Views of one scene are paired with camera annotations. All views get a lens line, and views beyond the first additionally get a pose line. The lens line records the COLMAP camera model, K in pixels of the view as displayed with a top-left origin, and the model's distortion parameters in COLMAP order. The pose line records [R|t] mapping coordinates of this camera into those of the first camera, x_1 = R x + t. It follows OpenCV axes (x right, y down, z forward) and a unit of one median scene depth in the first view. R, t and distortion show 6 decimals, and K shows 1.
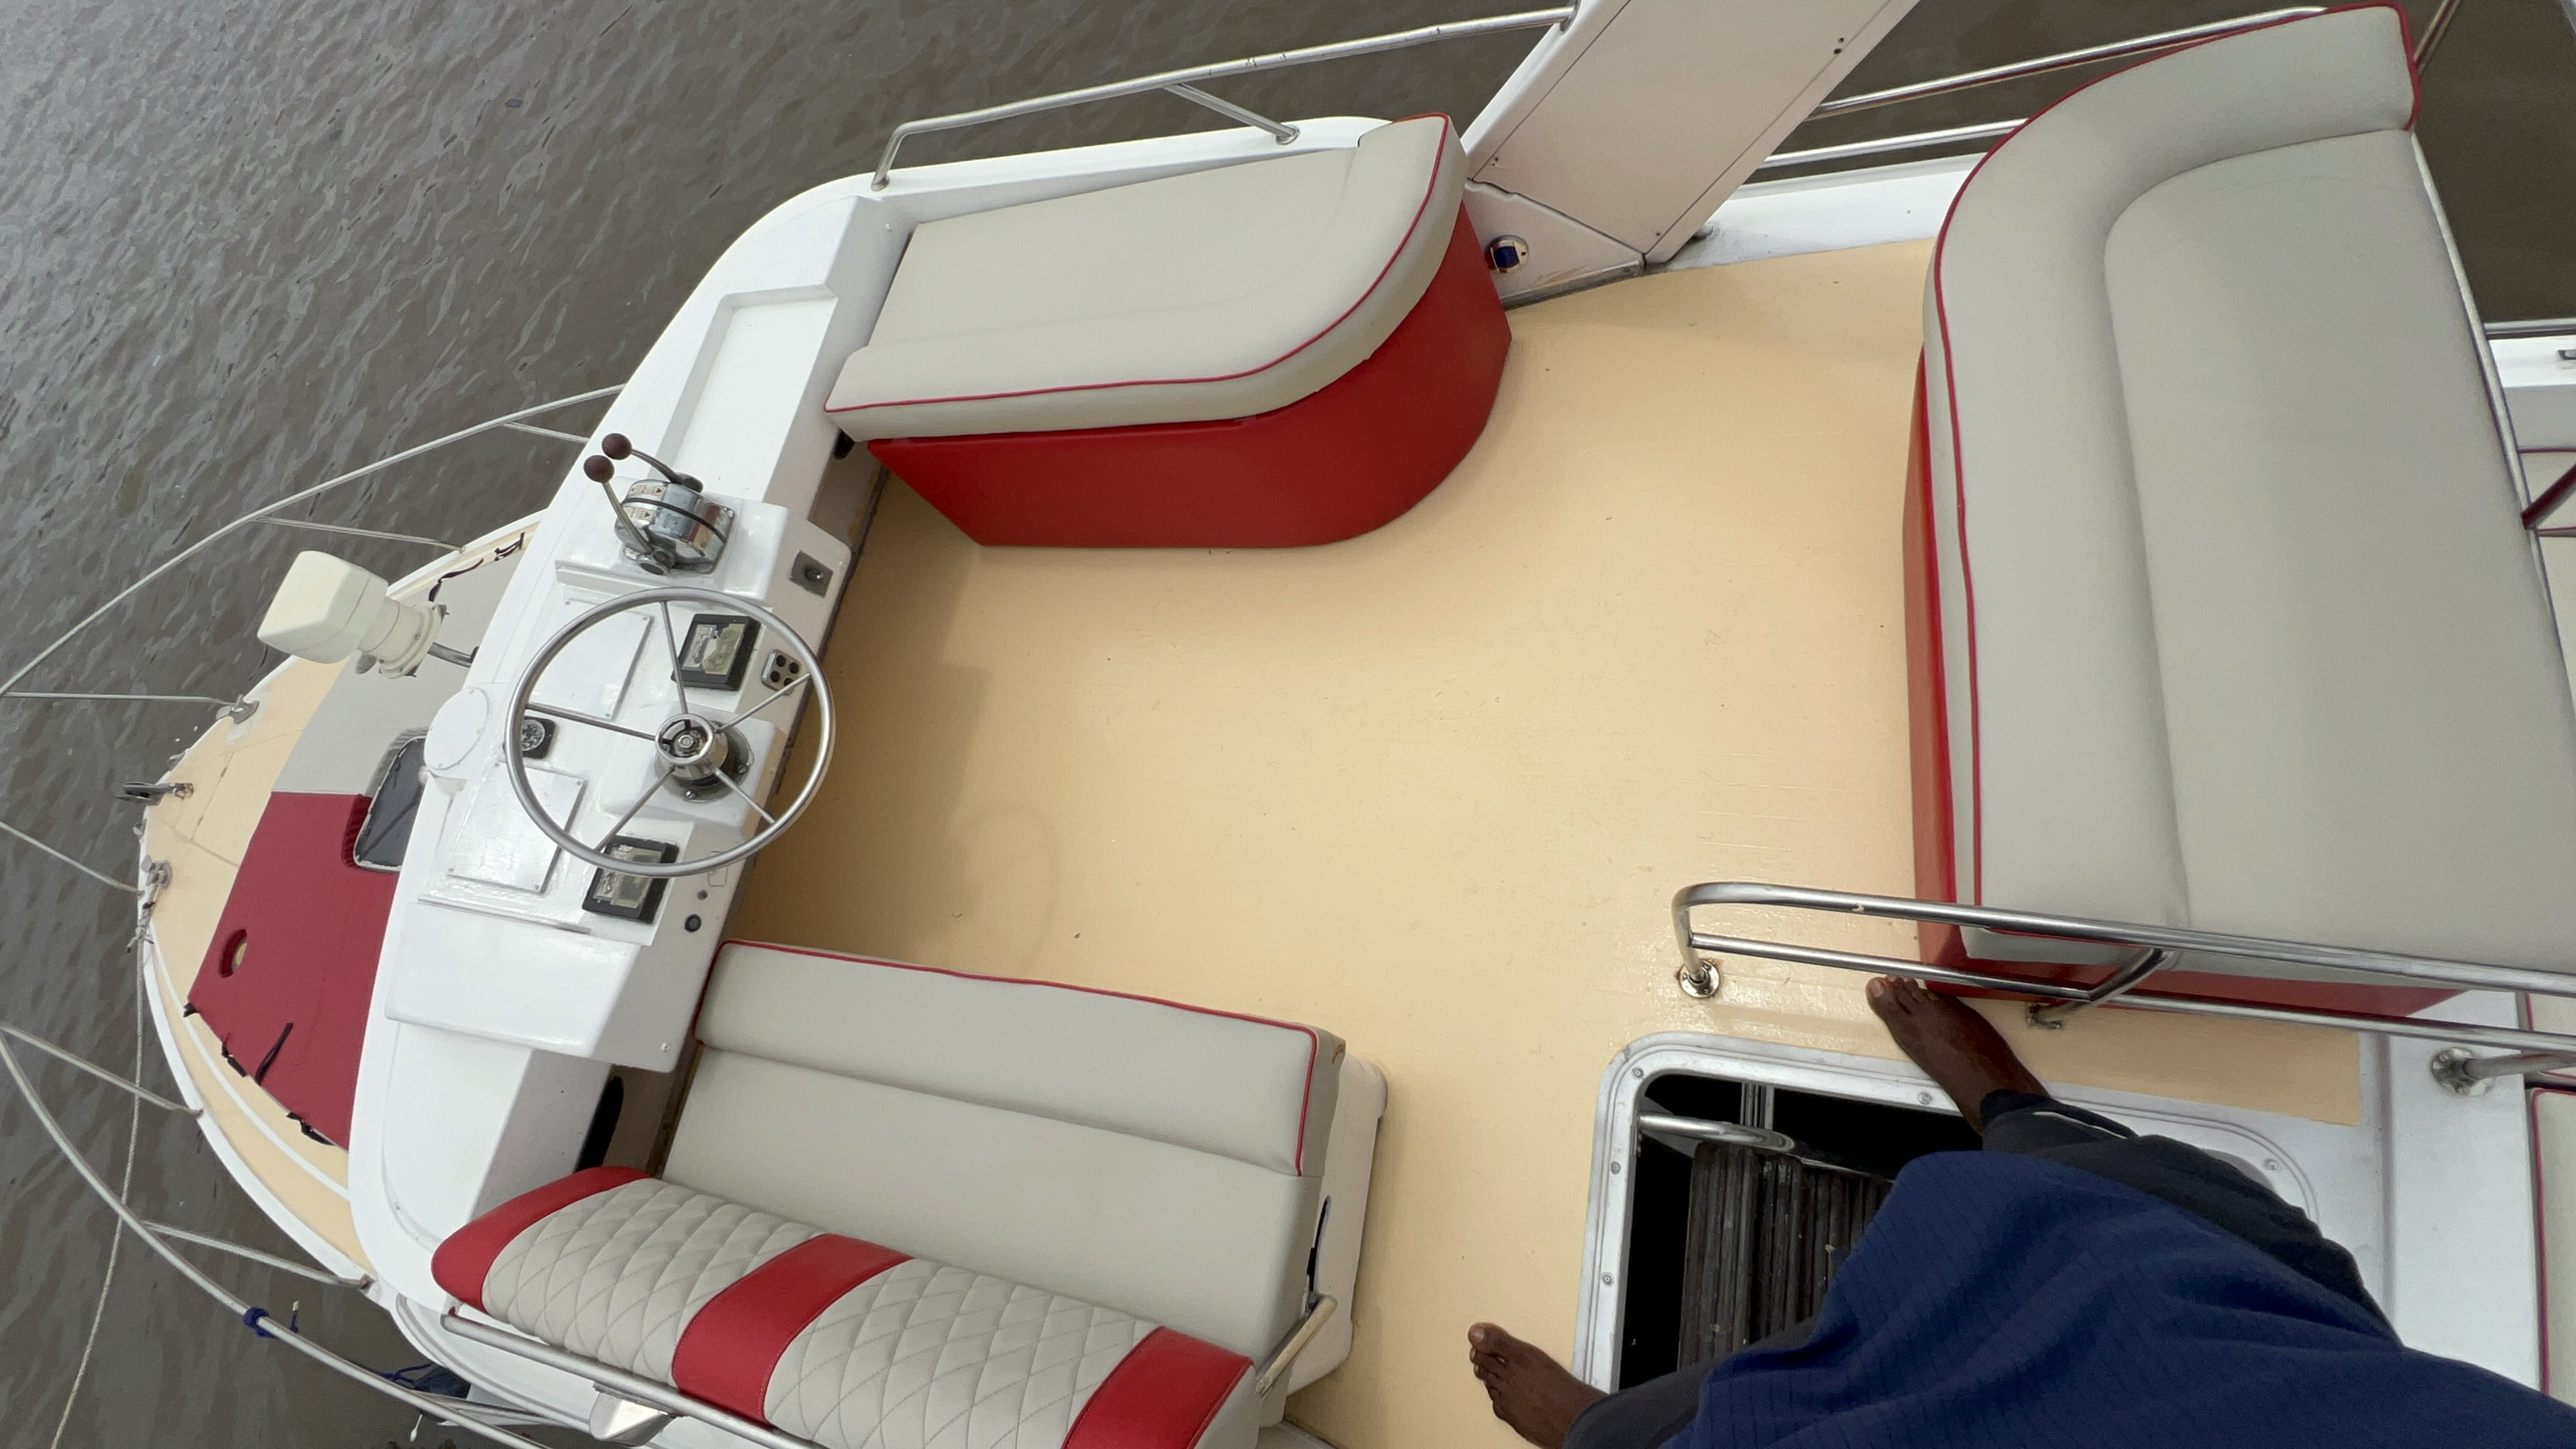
lens RADIAL K [[1172.8, 0, 1288.0], [0, 1172.8, 724.5], [0, 0, 1]] dist [-0.000999, 0.000085]
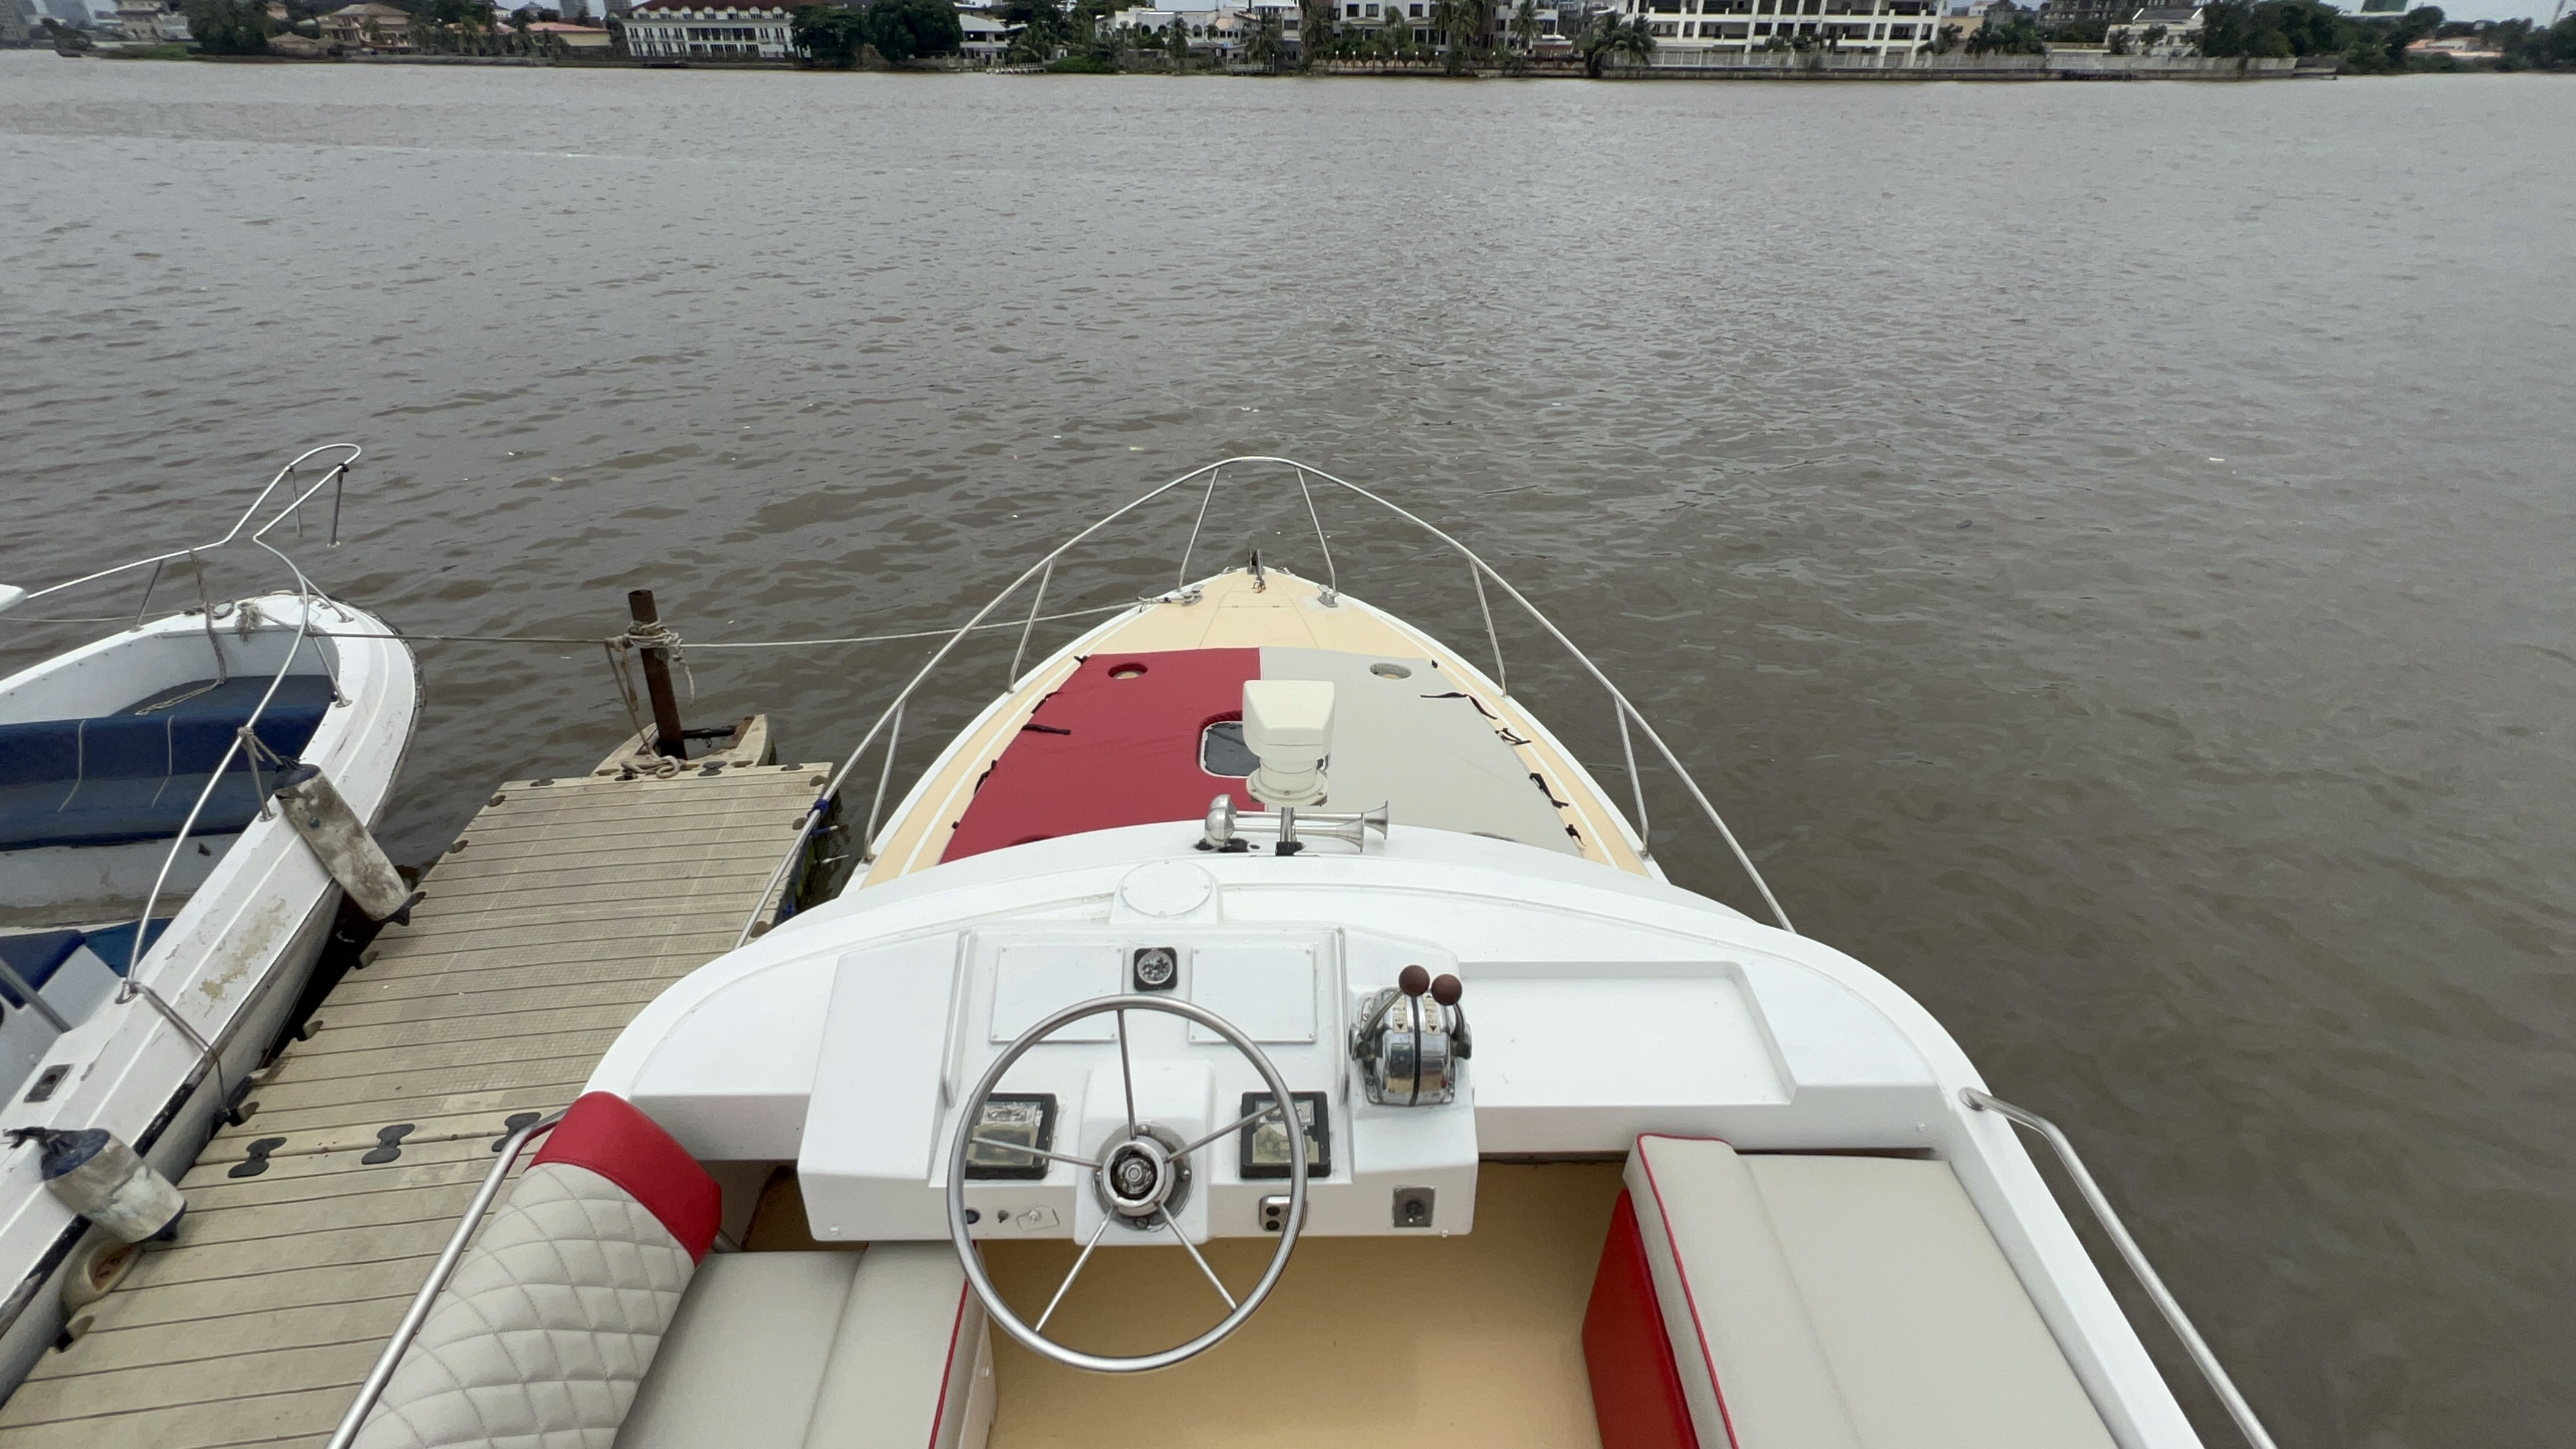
lens RADIAL K [[1217.9, 0, 1288.0], [0, 1217.9, 724.5], [0, 0, 1]] dist [0.000266, 0.000012]
pose [[0.210981, 0.781356, -0.587341, -0.170372], [-0.936718, 0.333342, 0.106973, -0.214371], [0.279369, 0.527604, 0.802239, 0.120697]]
